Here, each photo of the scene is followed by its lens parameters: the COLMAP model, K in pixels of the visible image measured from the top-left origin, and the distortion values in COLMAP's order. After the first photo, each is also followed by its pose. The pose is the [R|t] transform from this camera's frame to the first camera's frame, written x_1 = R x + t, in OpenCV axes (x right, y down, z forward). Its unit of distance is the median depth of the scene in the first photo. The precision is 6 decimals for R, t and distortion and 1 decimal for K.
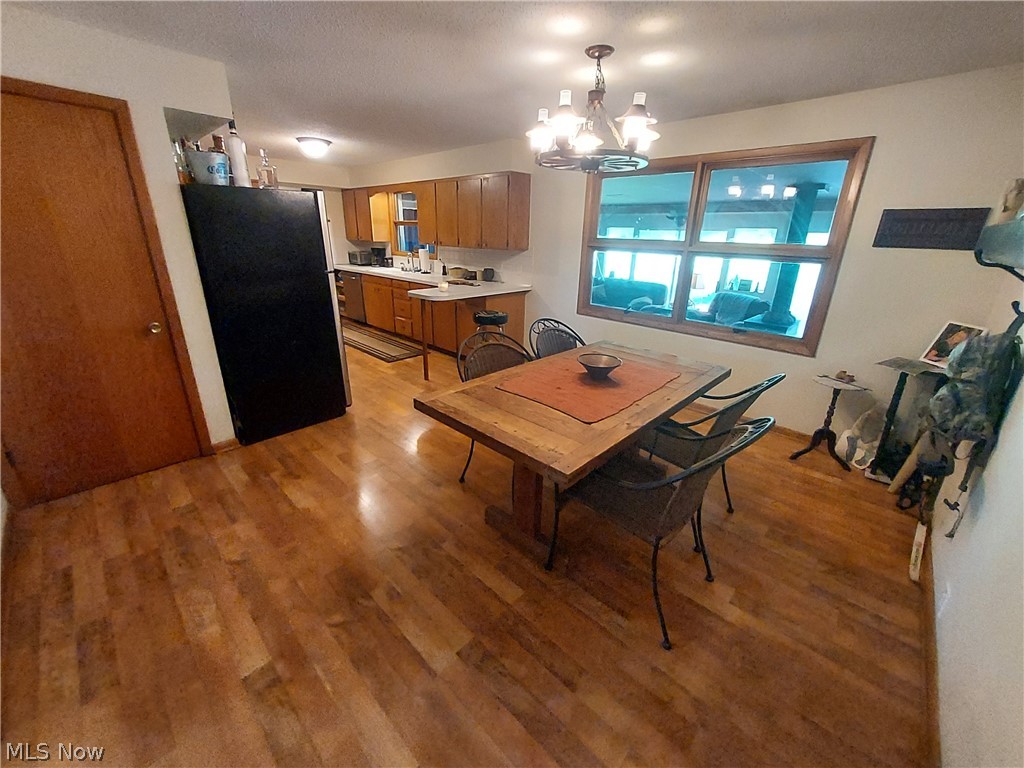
lens RADIAL K [[408.0, 0, 514.5], [0, 408.0, 369.8], [0, 0, 1]] dist [0.010063, -0.000020]
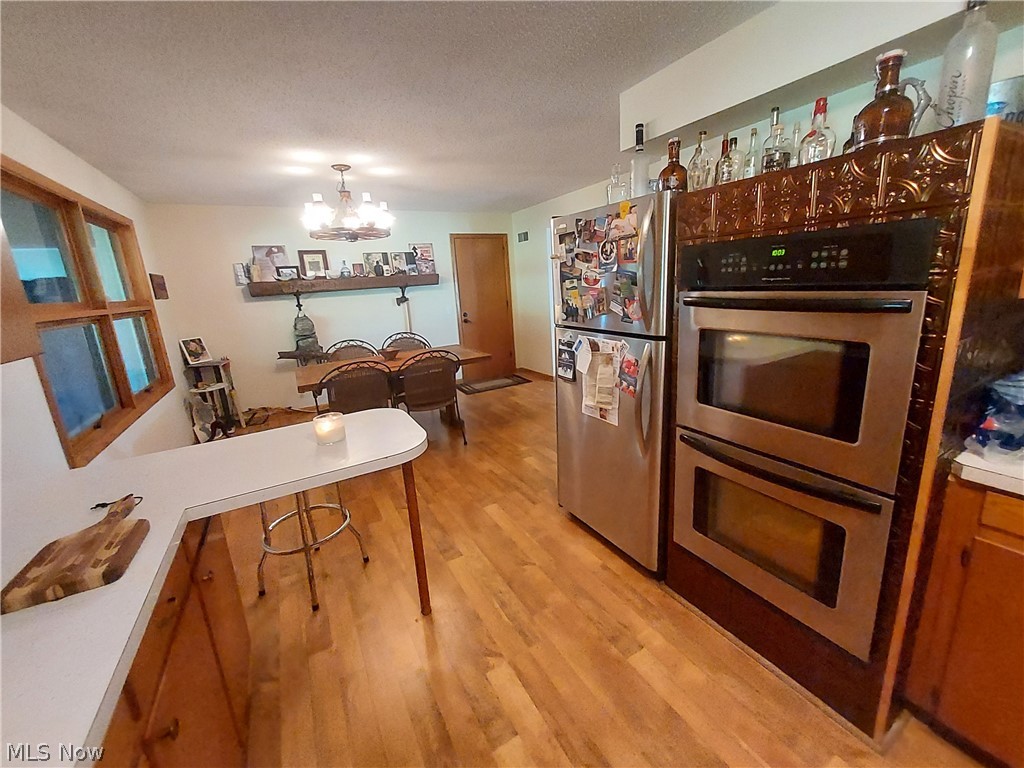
lens RADIAL K [[408.0, 0, 514.5], [0, 408.0, 369.8], [0, 0, 1]] dist [0.010063, -0.000020]
pose [[-0.957578, -0.035705, 0.285954, -0.881307], [0.122749, 0.847237, 0.516839, -0.861320], [-0.260725, 0.530014, -0.806912, 2.499941]]
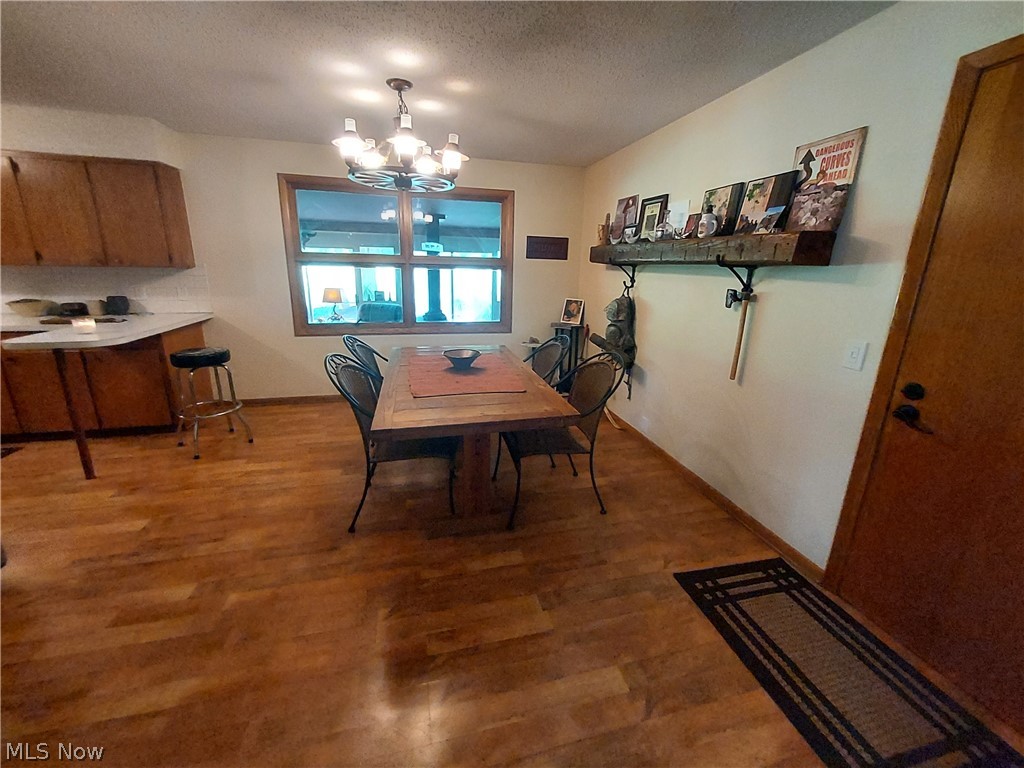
lens RADIAL K [[408.0, 0, 514.5], [0, 408.0, 369.8], [0, 0, 1]] dist [0.010063, -0.000020]
pose [[0.539815, -0.224158, 0.811389, -0.703026], [0.259755, 0.961212, 0.092734, -0.050377], [-0.800704, 0.160703, 0.577103, 0.229644]]
